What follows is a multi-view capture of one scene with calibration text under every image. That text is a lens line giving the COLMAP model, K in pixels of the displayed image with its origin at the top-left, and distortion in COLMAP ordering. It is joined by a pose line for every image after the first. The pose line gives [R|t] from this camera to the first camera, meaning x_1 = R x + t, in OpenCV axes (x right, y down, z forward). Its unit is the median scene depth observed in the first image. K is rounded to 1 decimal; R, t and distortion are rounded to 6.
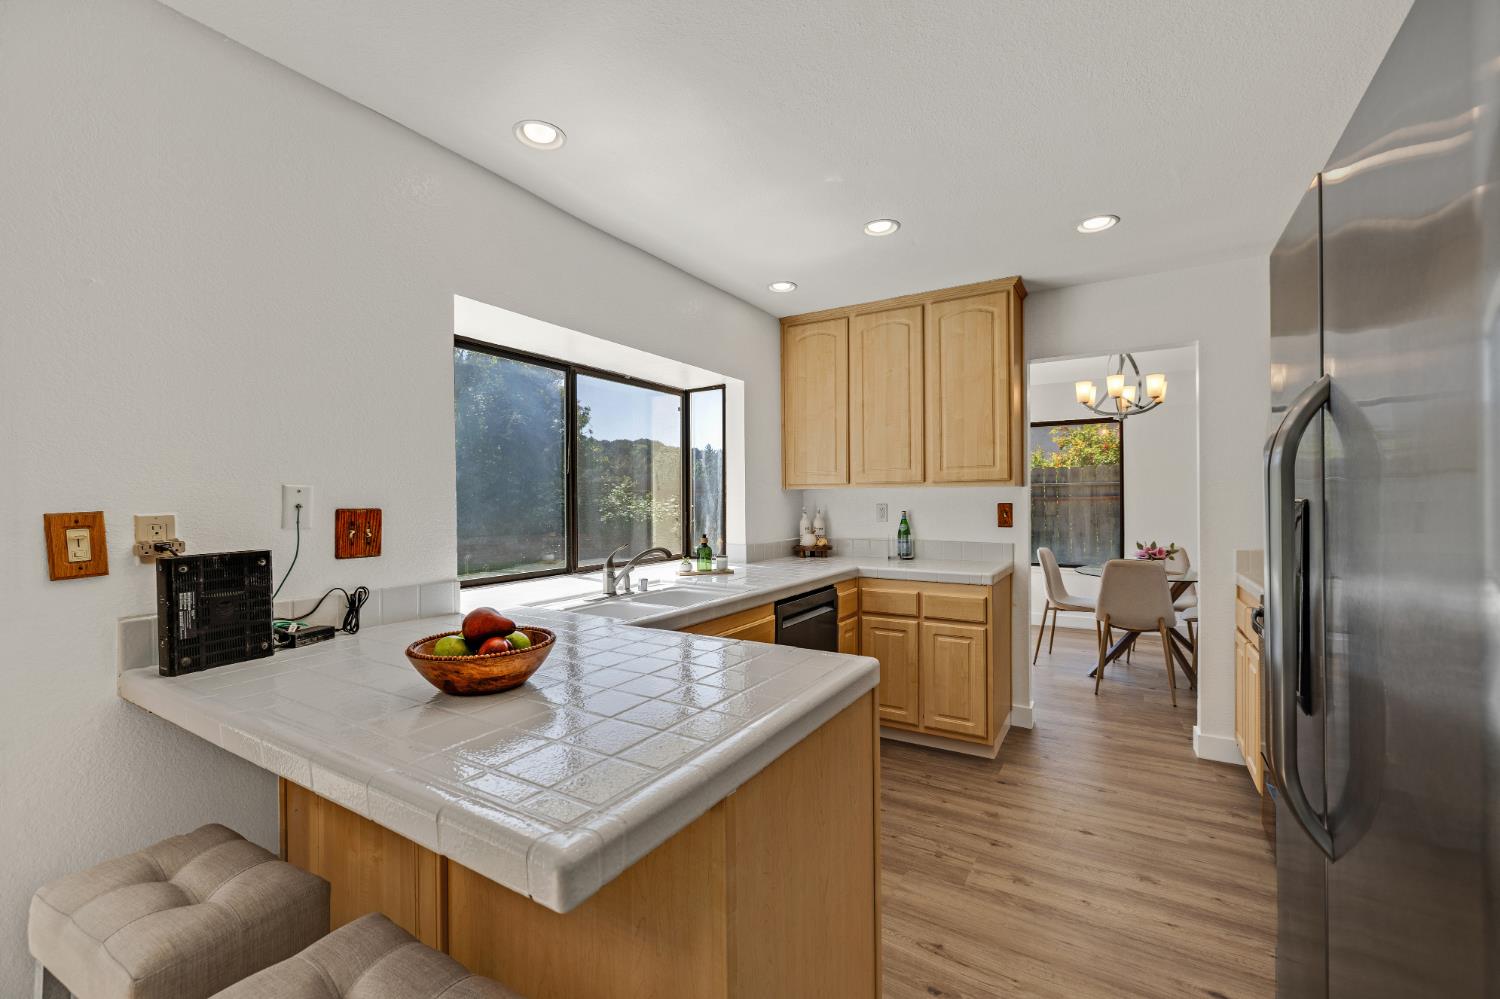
lens RADIAL K [[629.1, 0, 746.9], [0, 629.1, 499.4], [0, 0, 1]] dist [0.001869, -0.001289]
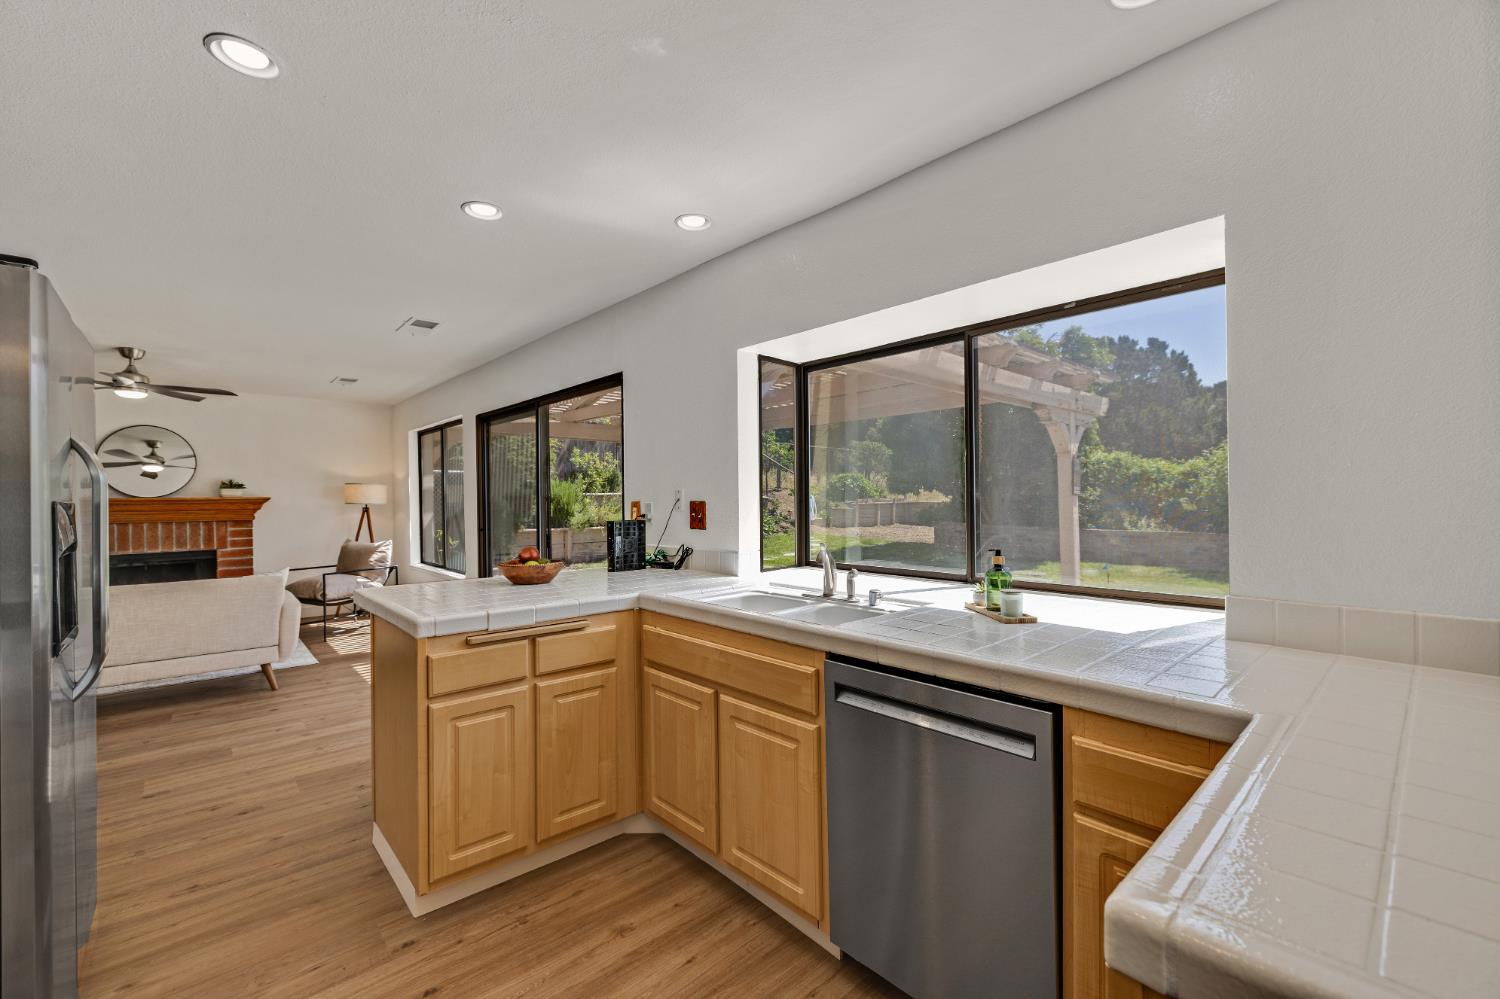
lens RADIAL K [[629.1, 0, 749.9], [0, 629.1, 501.6], [0, 0, 1]] dist [0.001869, -0.001289]
pose [[-0.282193, 0.012374, -0.959278, 0.540611], [0.011081, 0.999892, 0.009638, 0.000100], [0.959294, -0.007910, -0.282300, 0.870204]]
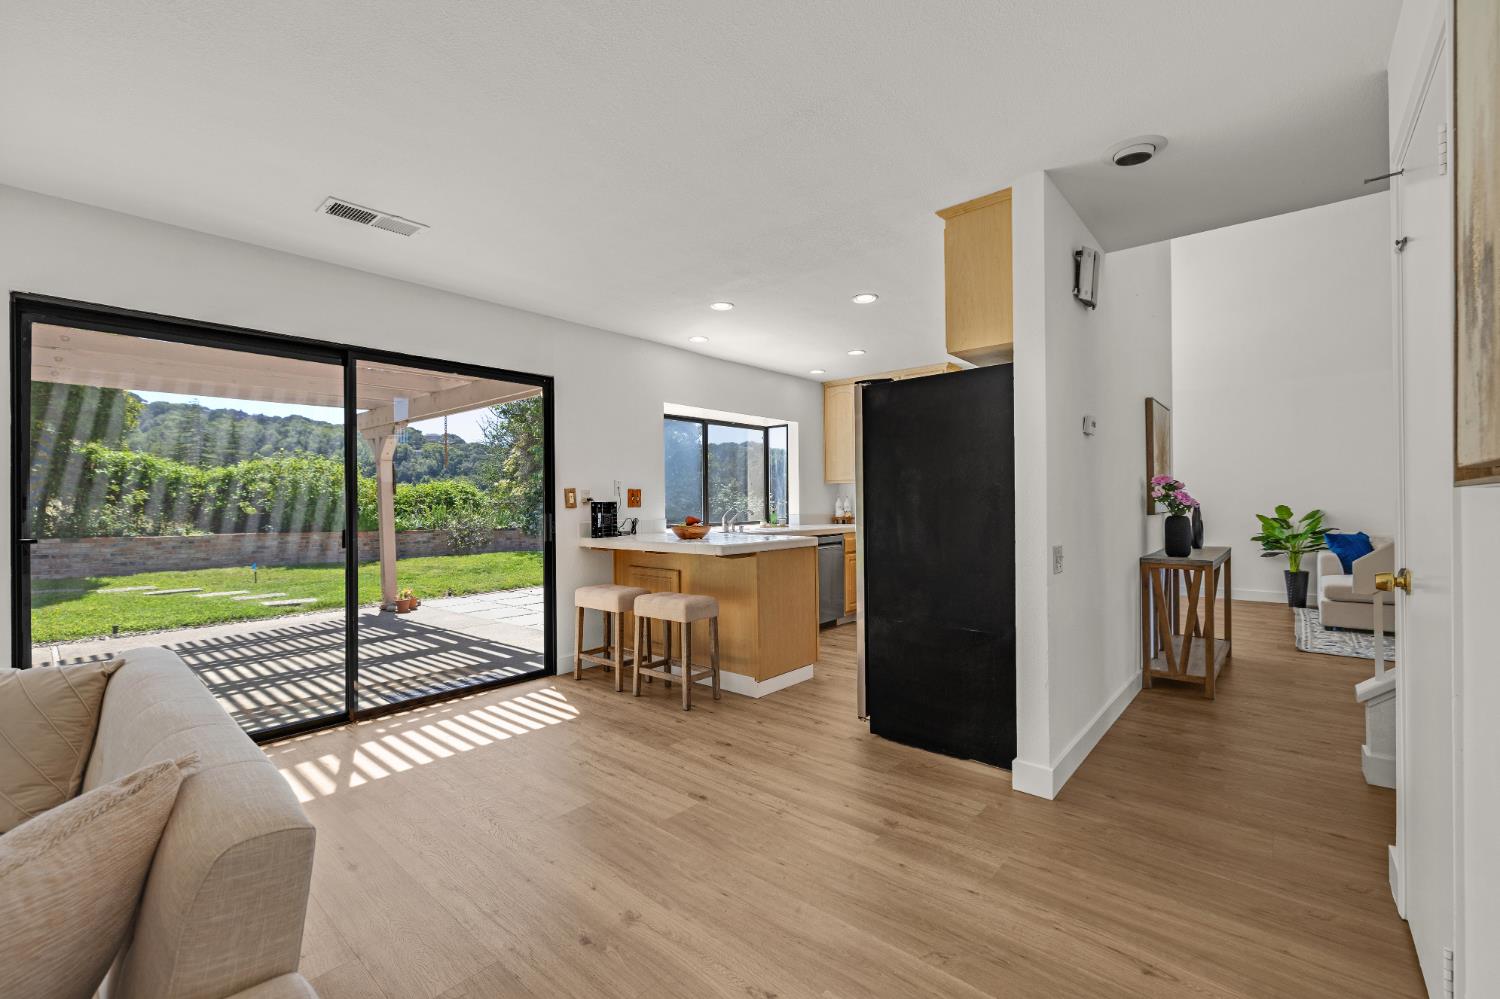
lens RADIAL K [[629.1, 0, 748.5], [0, 629.1, 506.3], [0, 0, 1]] dist [0.001869, -0.001289]
pose [[0.986698, -0.001772, -0.162556, 0.155520], [0.003277, 0.999954, 0.008991, 0.034726], [0.162533, -0.009404, 0.986658, -0.826564]]
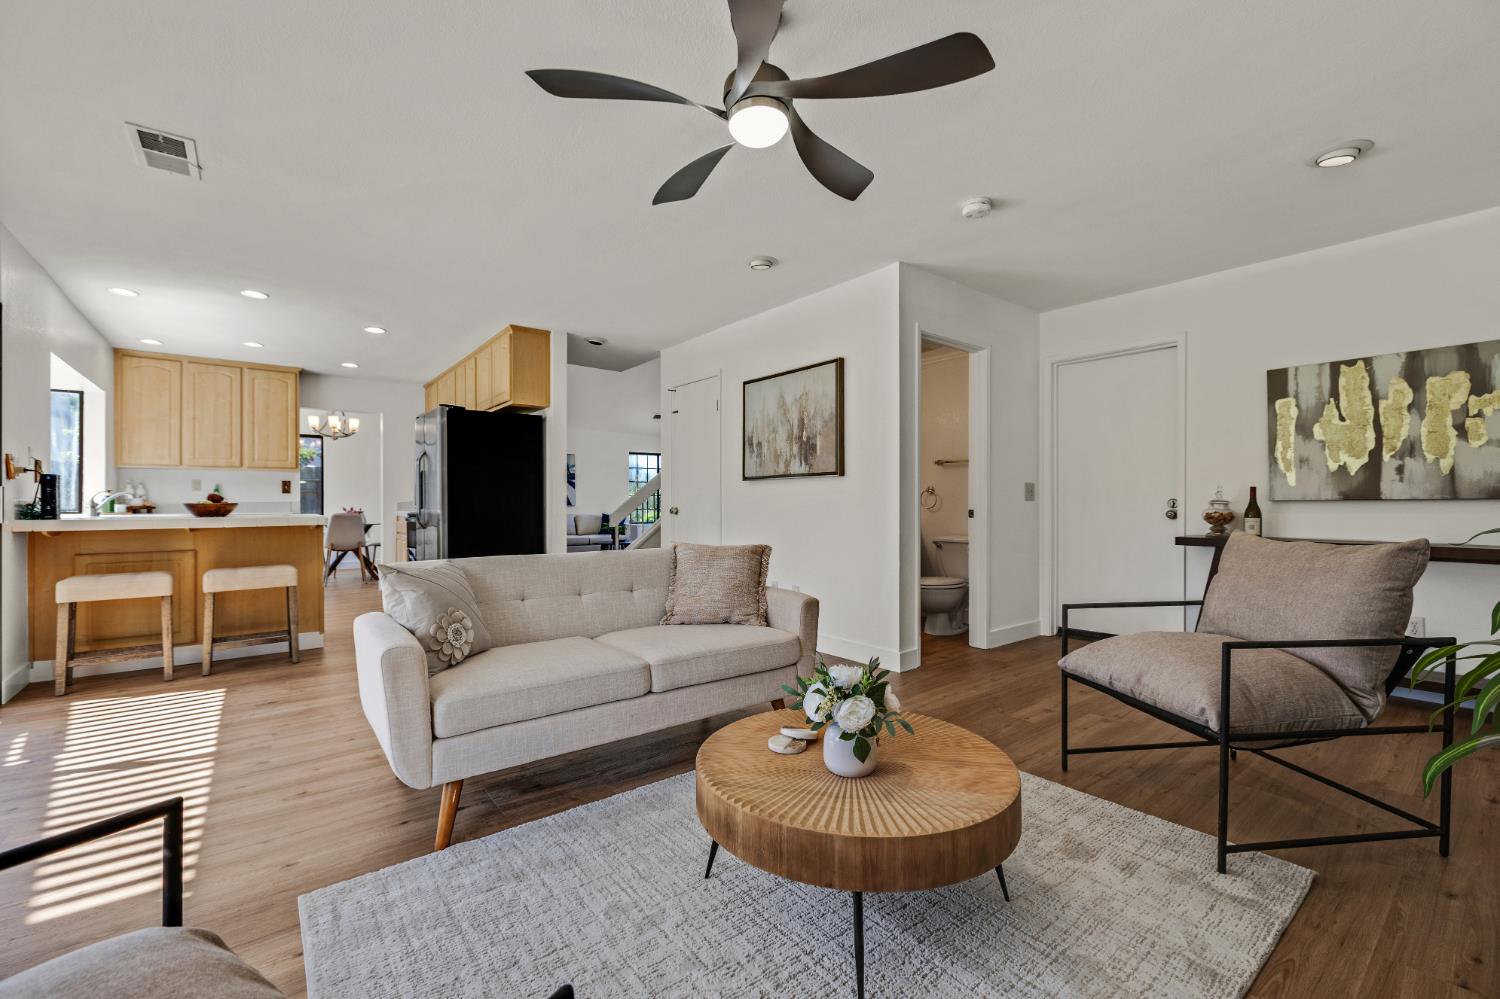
lens RADIAL K [[629.1, 0, 747.4], [0, 629.1, 502.9], [0, 0, 1]] dist [0.001869, -0.001289]
pose [[0.354024, 0.006397, 0.935215, -0.919450], [-0.001586, 0.999979, -0.006240, 0.087628], [-0.935235, 0.000725, 0.354026, -1.020420]]
